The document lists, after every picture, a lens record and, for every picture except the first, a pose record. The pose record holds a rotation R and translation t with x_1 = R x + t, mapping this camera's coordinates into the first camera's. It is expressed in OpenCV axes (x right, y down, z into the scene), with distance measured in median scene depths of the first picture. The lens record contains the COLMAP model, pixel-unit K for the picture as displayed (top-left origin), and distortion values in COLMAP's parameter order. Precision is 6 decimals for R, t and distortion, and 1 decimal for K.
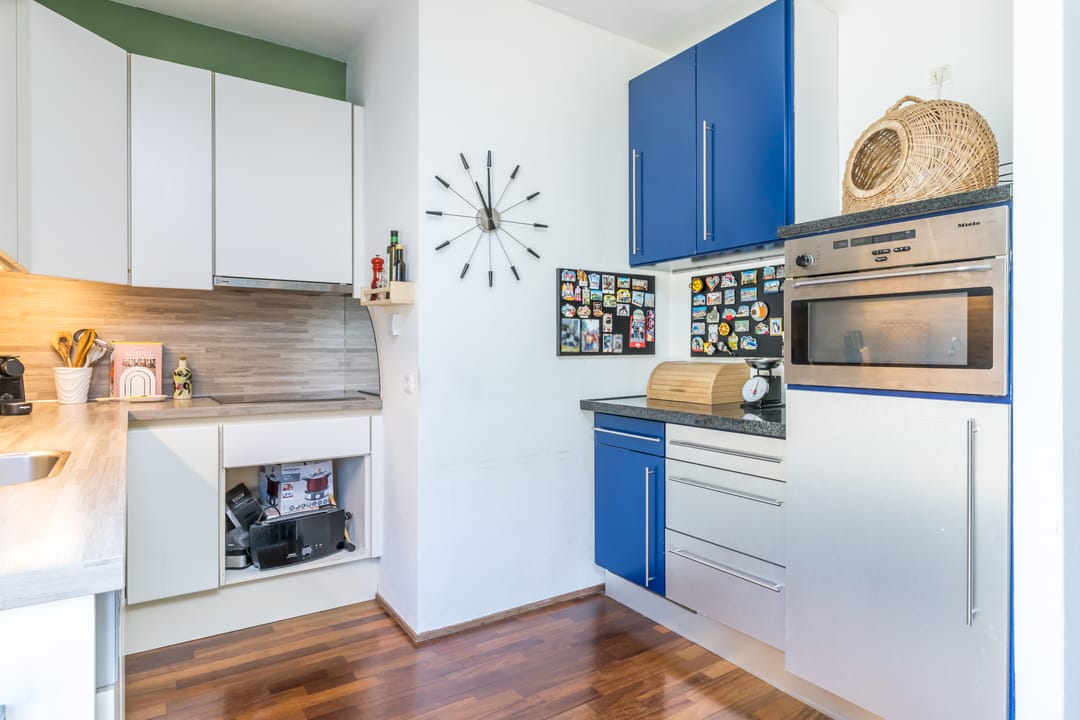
lens RADIAL K [[618.2, 0, 549.5], [0, 618.2, 353.5], [0, 0, 1]] dist [0.001985, -0.000284]
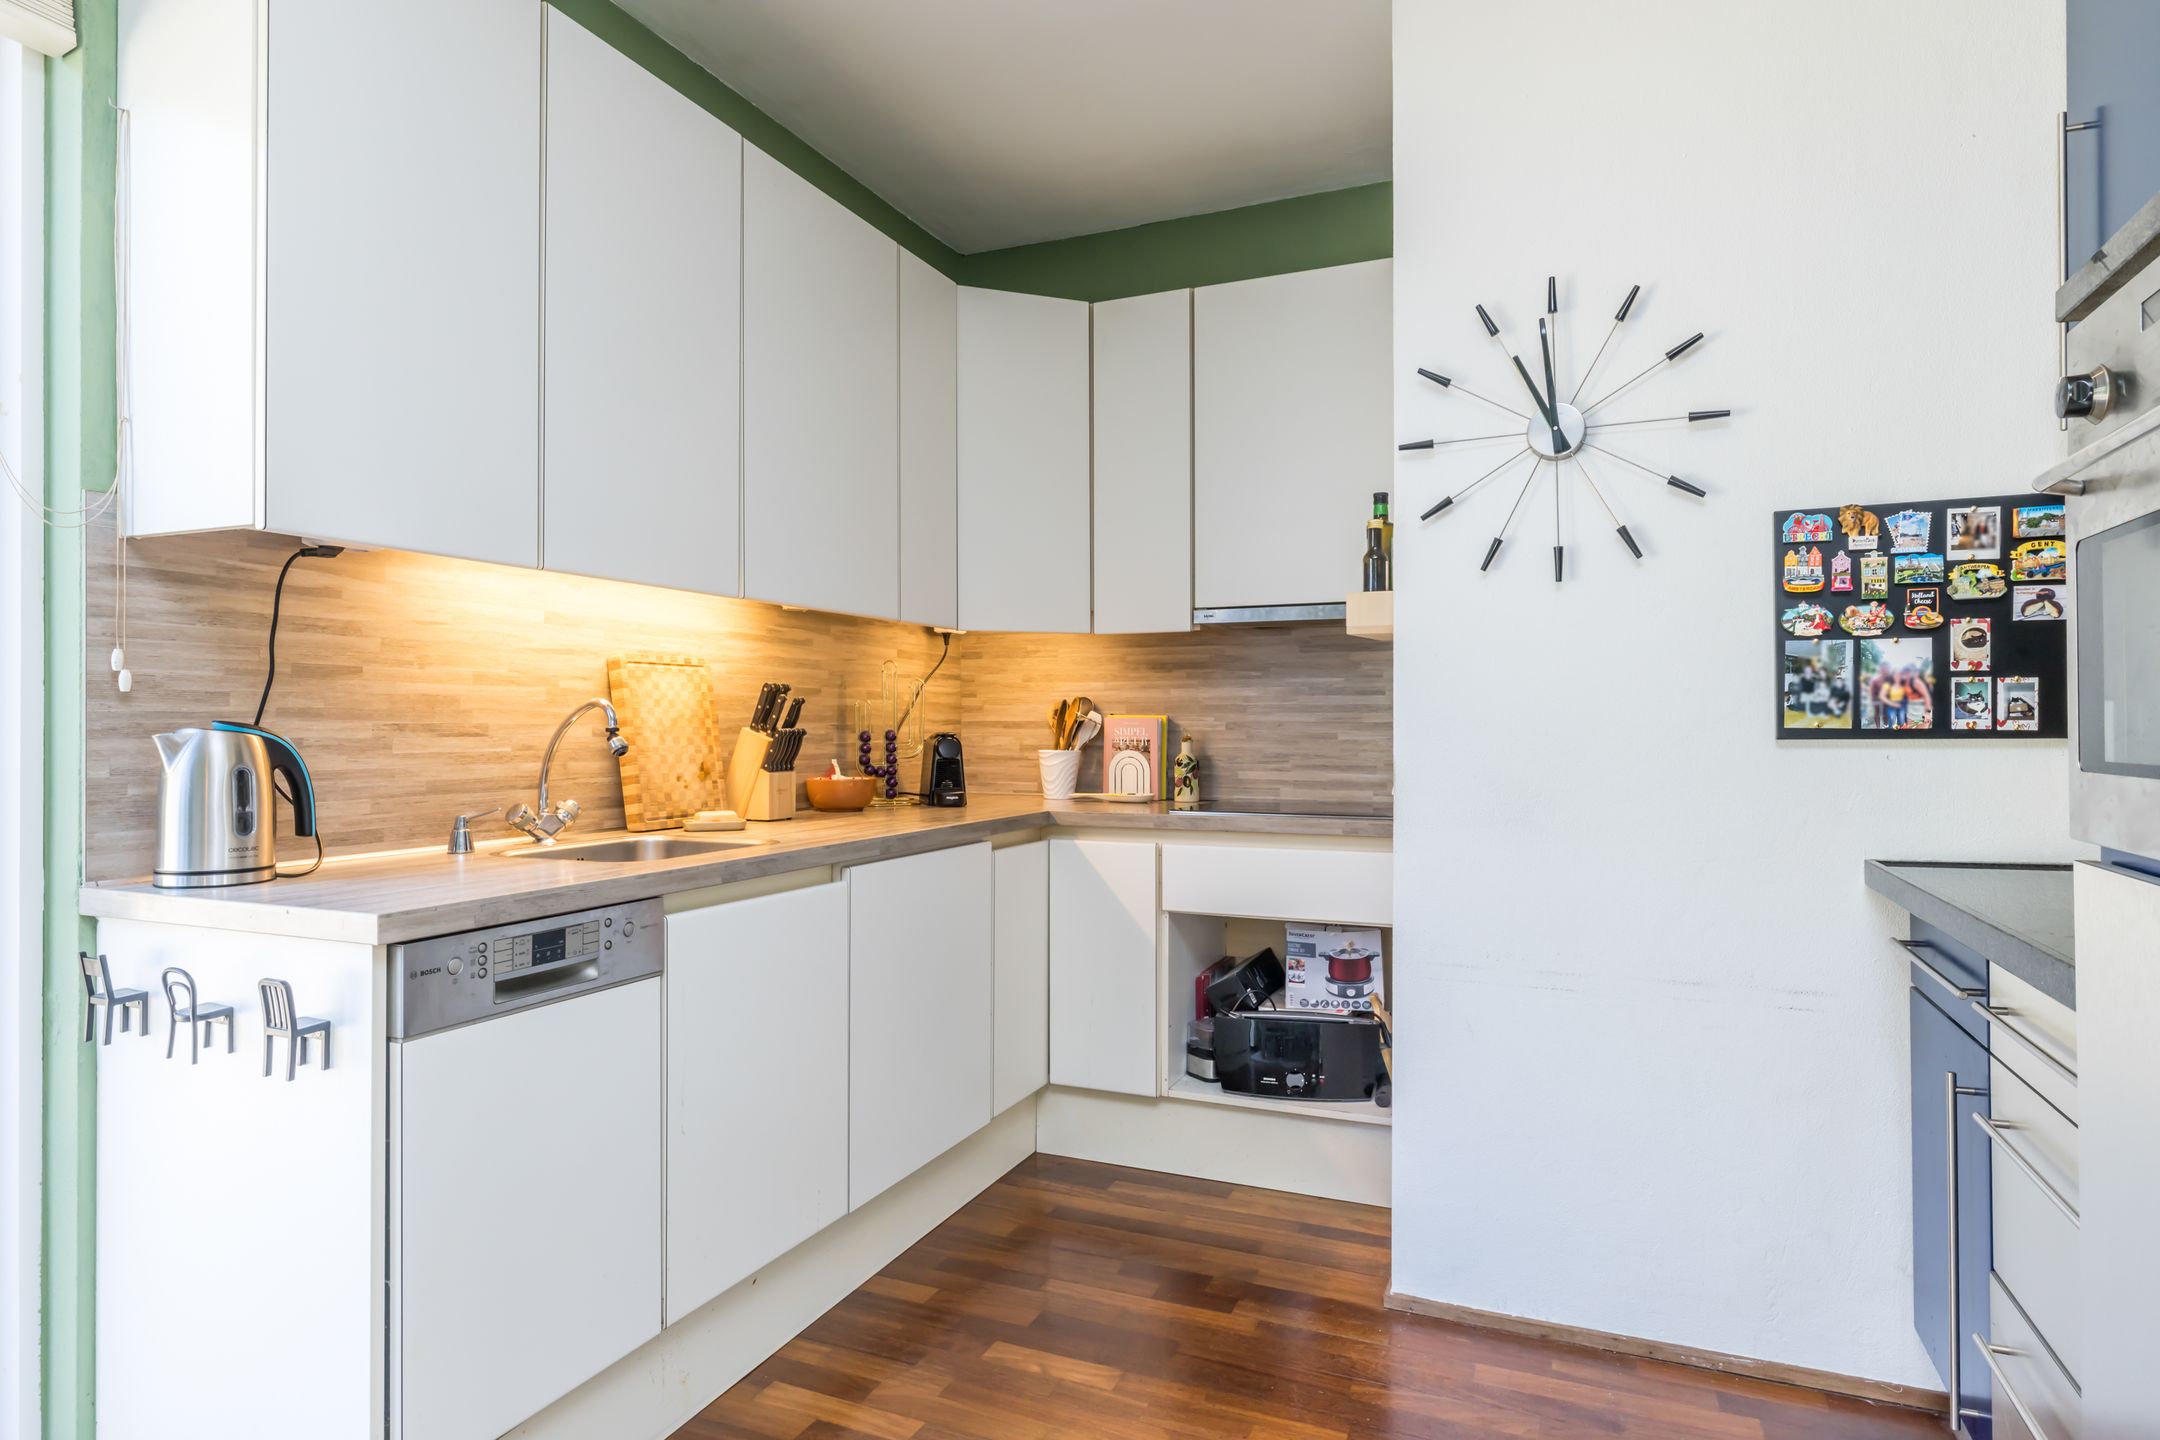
lens RADIAL K [[1236.3, 0, 1098.4], [0, 1236.3, 724.2], [0, 0, 1]] dist [0.001985, -0.000284]
pose [[0.528627, -0.003876, -0.848845, 0.461382], [-0.003724, 0.999969, -0.006885, 0.001728], [0.848846, 0.006801, 0.528596, 0.239991]]
